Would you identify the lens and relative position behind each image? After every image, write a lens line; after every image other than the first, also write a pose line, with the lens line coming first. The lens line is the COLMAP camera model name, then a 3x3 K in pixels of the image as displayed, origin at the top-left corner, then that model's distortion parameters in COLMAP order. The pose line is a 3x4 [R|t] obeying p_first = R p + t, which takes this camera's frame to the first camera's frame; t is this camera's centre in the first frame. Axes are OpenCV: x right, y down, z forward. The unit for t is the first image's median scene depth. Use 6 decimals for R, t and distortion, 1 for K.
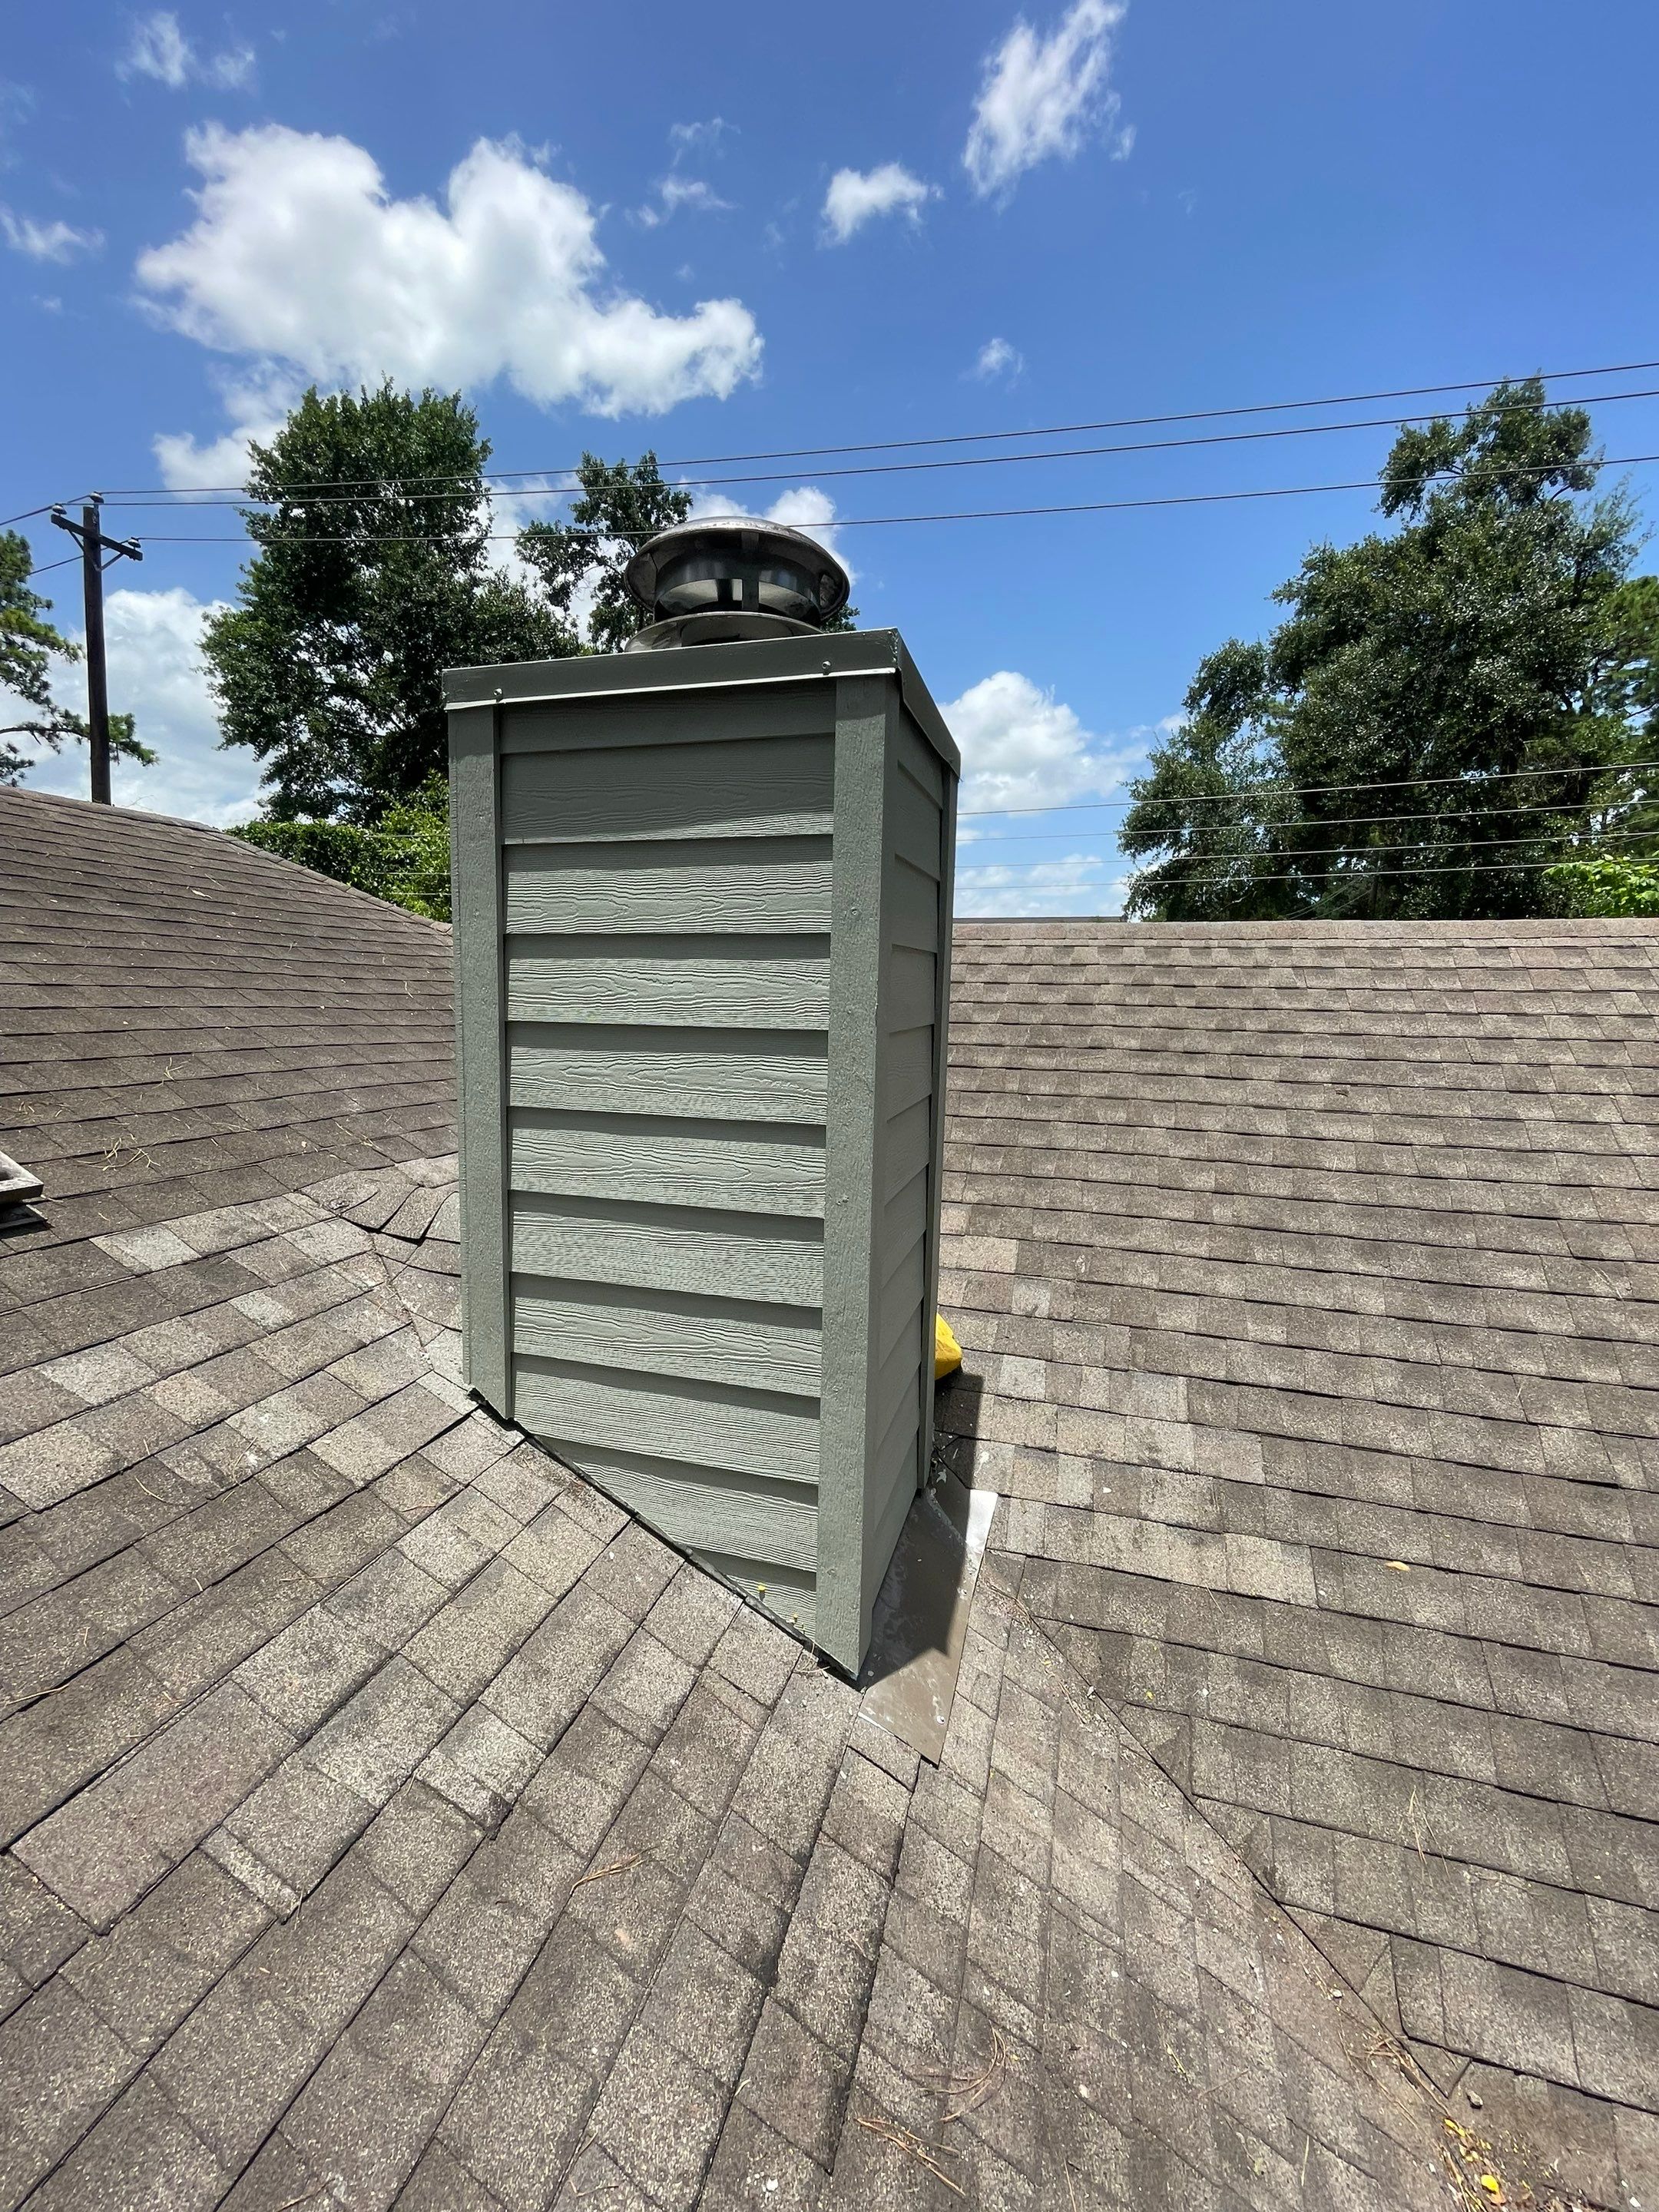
lens RADIAL K [[895.1, 0, 817.1], [0, 895.1, 1109.5], [0, 0, 1]] dist [-0.007376, 0.000821]
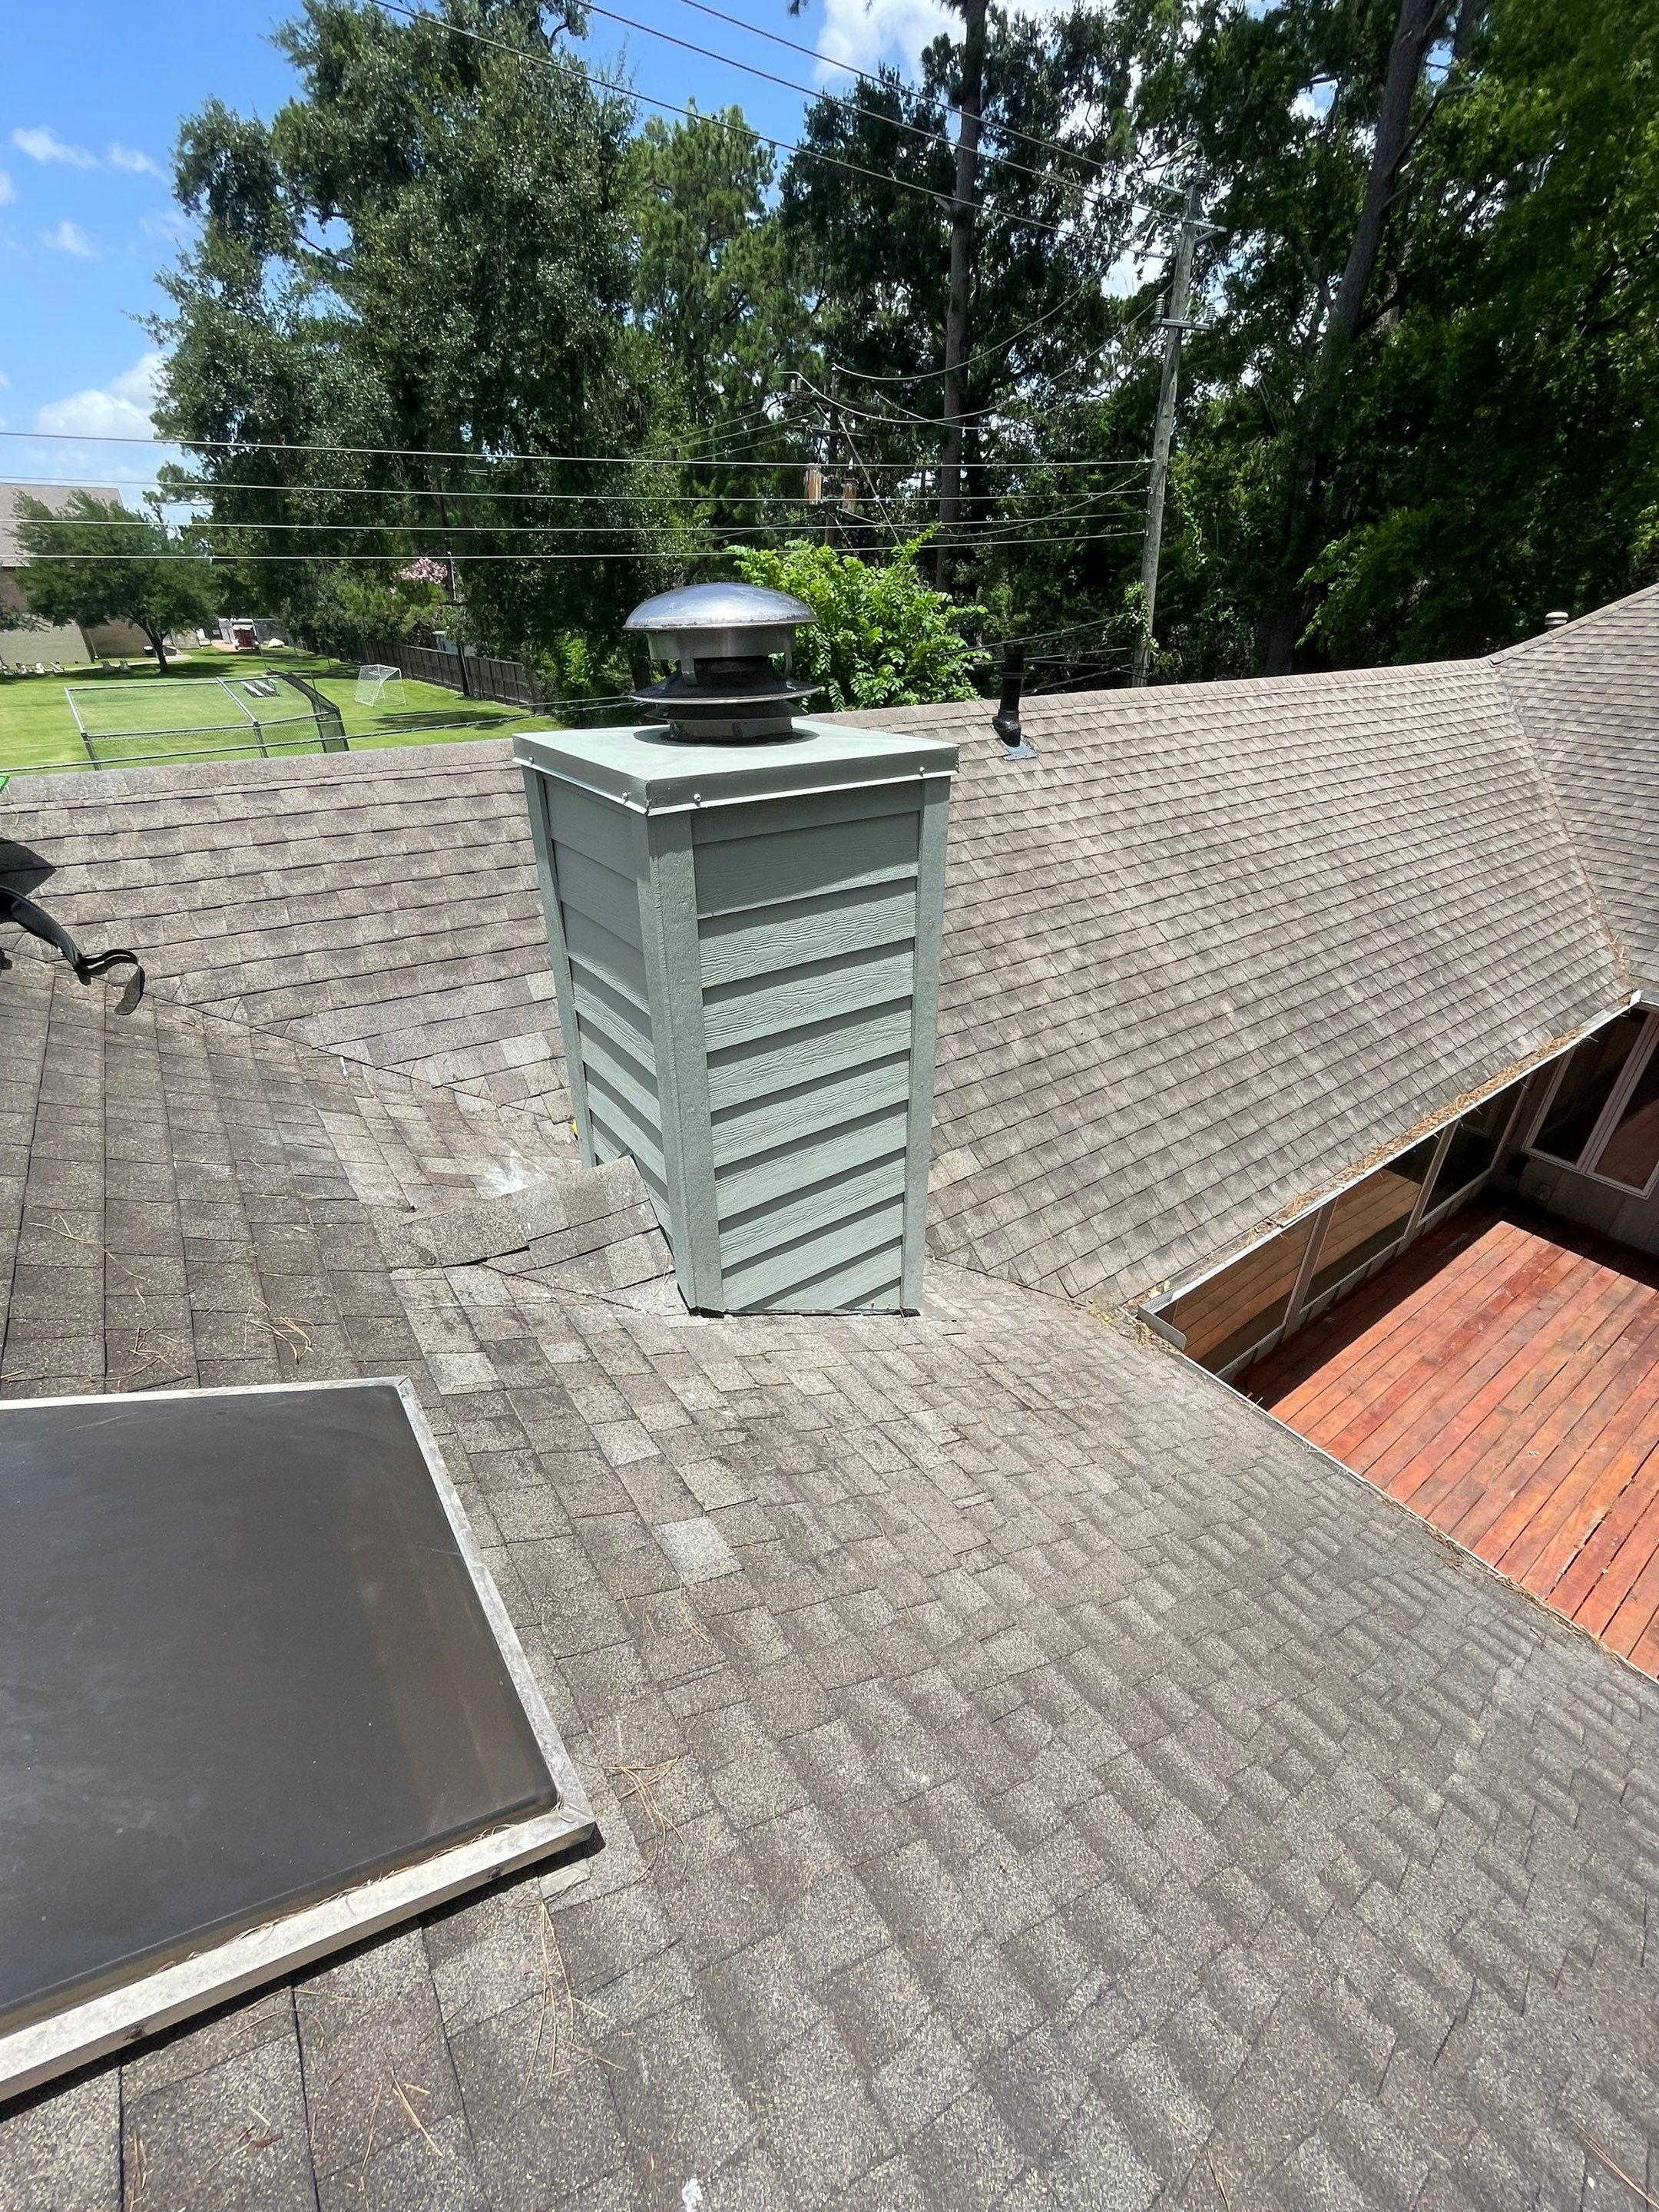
lens RADIAL K [[895.1, 0, 822.5], [0, 895.1, 1119.5], [0, 0, 1]] dist [-0.007376, 0.000821]
pose [[0.612598, -0.412210, 0.674393, -0.622269], [0.117239, 0.891187, 0.438225, -0.300825], [-0.781651, -0.189391, 0.594266, 0.059436]]
